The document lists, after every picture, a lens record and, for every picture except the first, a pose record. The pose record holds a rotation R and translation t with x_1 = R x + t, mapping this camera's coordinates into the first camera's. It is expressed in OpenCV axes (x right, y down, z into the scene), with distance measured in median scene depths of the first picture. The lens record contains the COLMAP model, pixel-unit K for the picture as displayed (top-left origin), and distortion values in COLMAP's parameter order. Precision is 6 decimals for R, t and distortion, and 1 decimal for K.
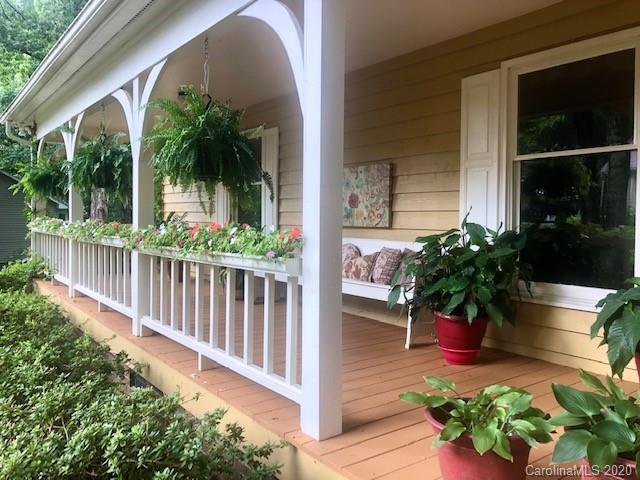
lens RADIAL K [[534.4, 0, 320.2], [0, 534.4, 236.1], [0, 0, 1]] dist [0.013481, 0.002571]
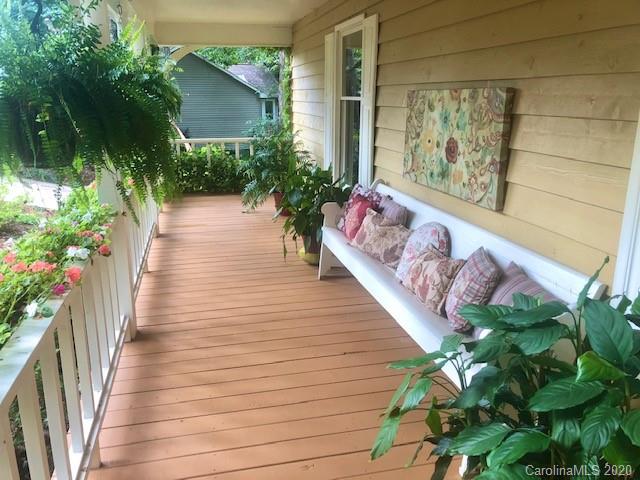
lens RADIAL K [[534.4, 0, 319.7], [0, 534.4, 239.0], [0, 0, 1]] dist [0.013481, 0.002571]
pose [[0.921330, 0.099421, -0.375854, 0.168522], [-0.015865, 0.975559, 0.219165, -0.103390], [0.388458, -0.195960, 0.900389, 0.433481]]
